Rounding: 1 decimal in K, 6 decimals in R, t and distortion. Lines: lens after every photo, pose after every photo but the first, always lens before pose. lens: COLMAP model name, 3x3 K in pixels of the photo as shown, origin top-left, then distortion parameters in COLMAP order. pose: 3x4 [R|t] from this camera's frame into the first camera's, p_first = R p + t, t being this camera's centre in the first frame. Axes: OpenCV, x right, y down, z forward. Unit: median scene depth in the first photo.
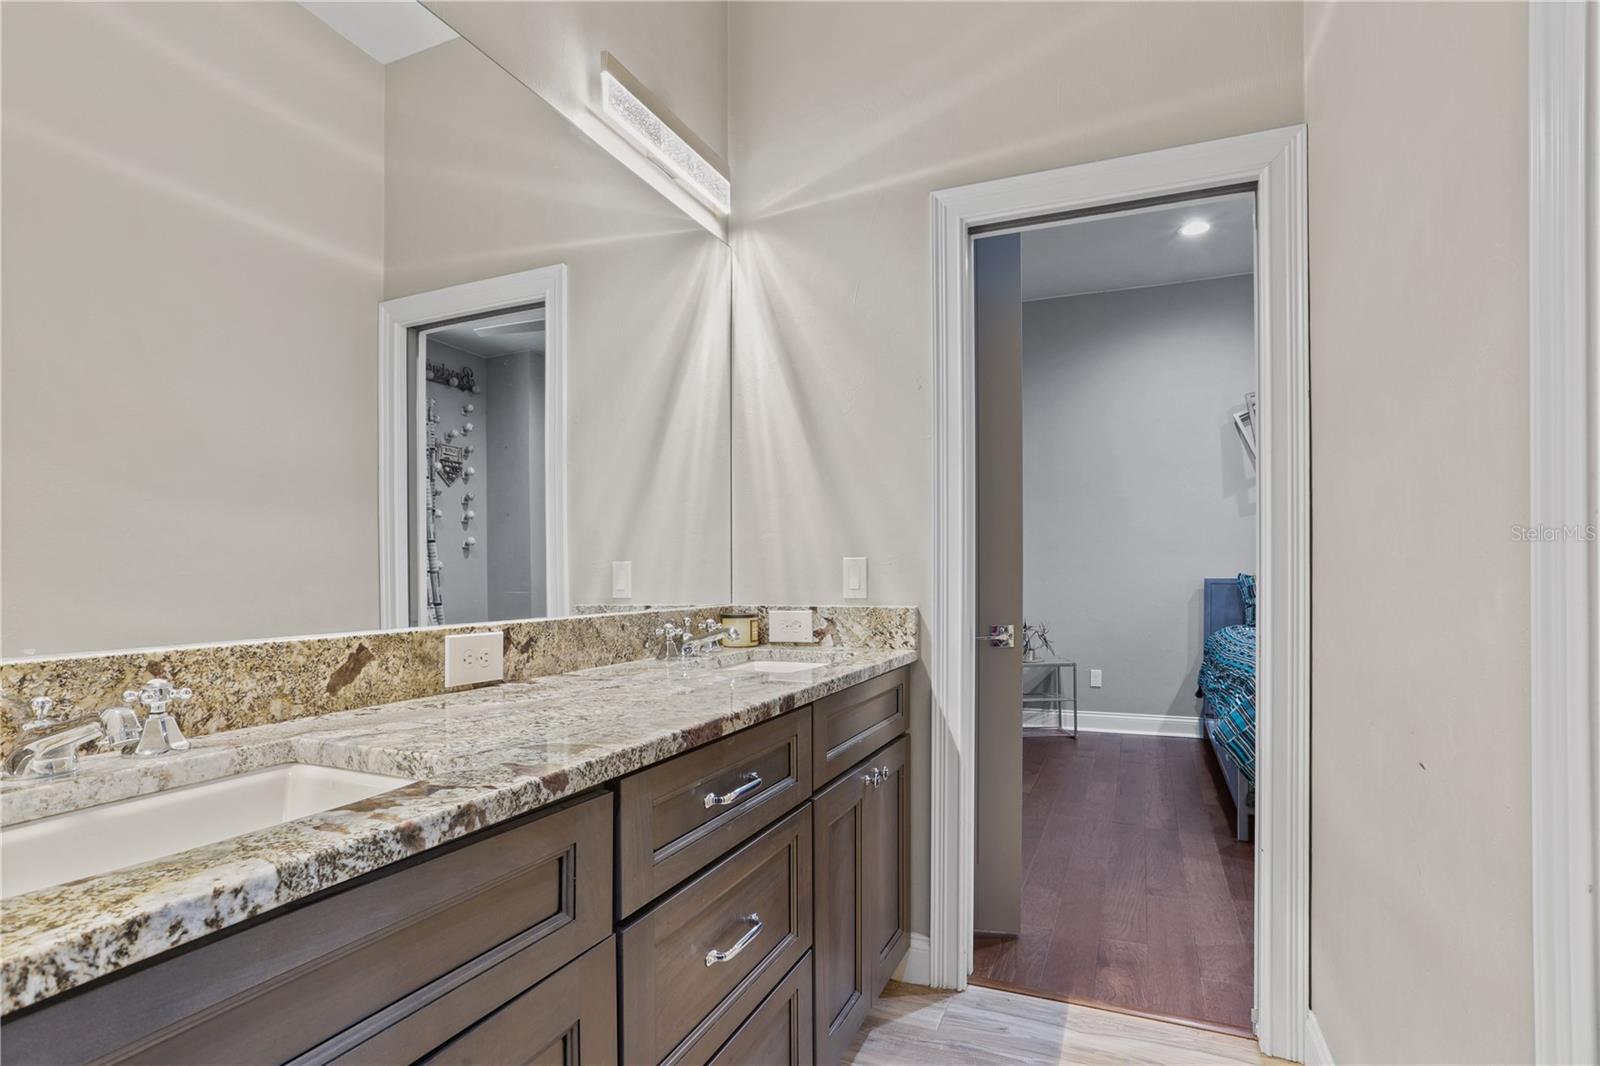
lens RADIAL K [[777.7, 0, 800.0], [0, 777.7, 533.0], [0, 0, 1]] dist [-0.053782, 0.030551]
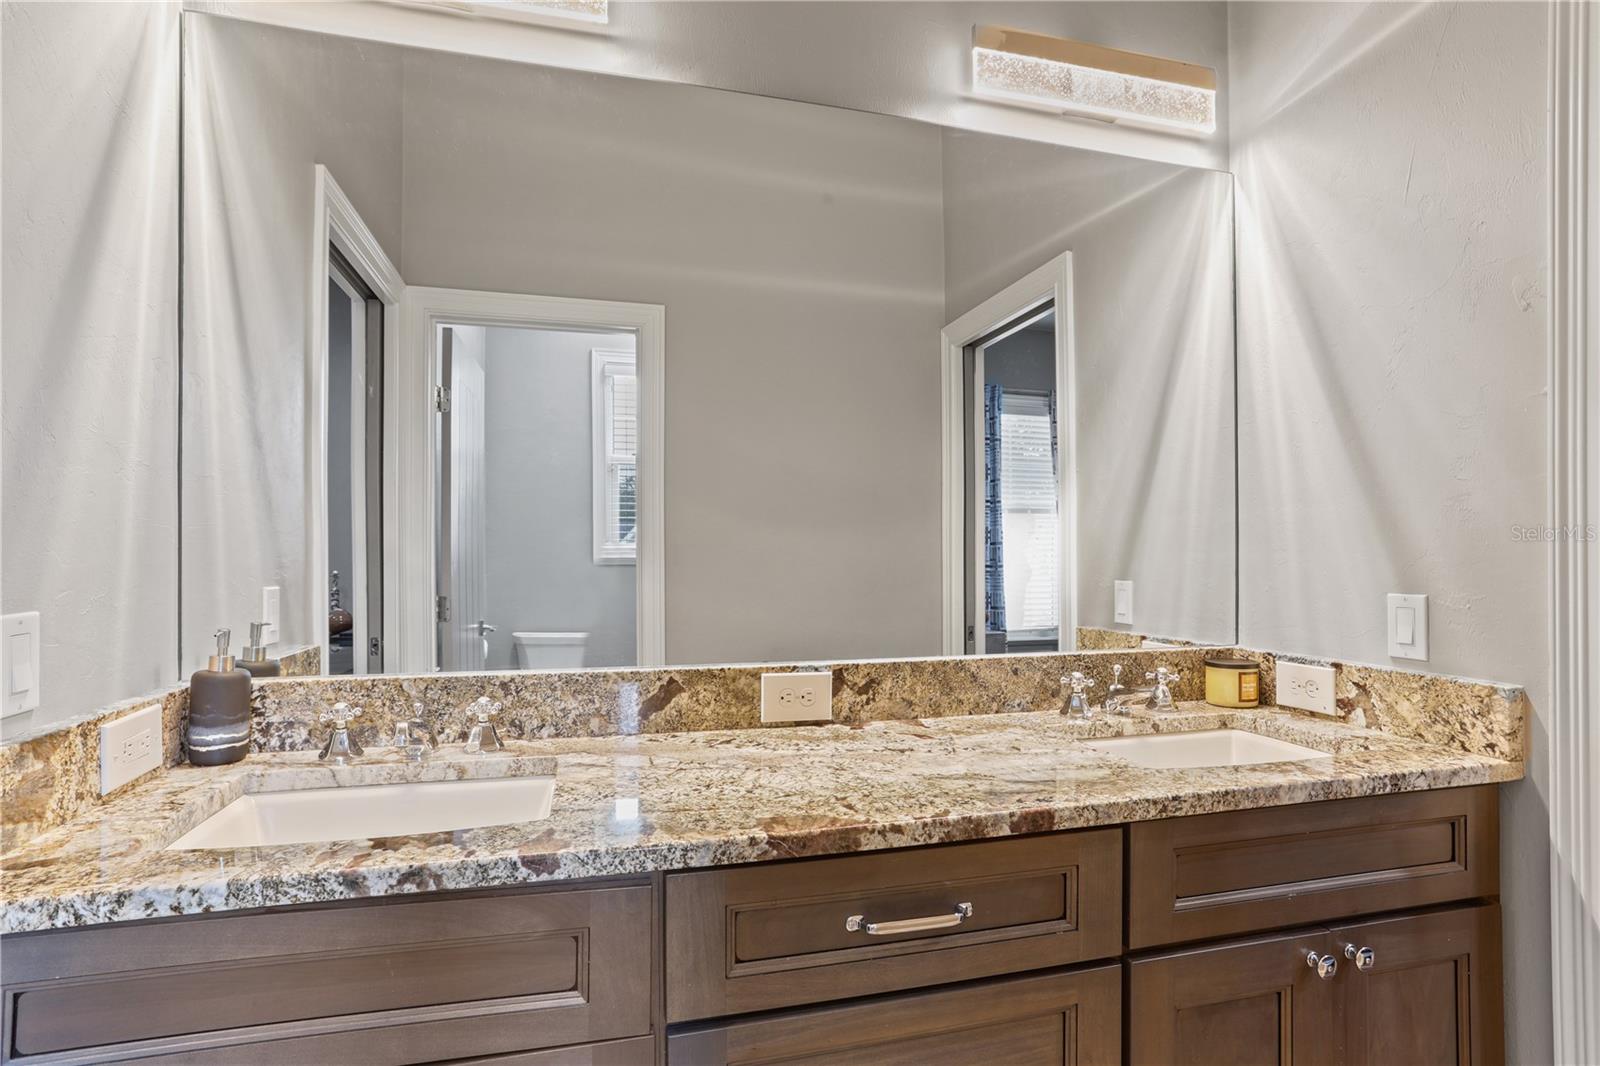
lens RADIAL K [[777.7, 0, 800.0], [0, 777.7, 533.0], [0, 0, 1]] dist [-0.053782, 0.030551]
pose [[0.635695, -0.015286, -0.771789, 0.515499], [0.030200, 0.999531, 0.005079, -0.082243], [0.771349, -0.026537, 0.635859, 0.465498]]
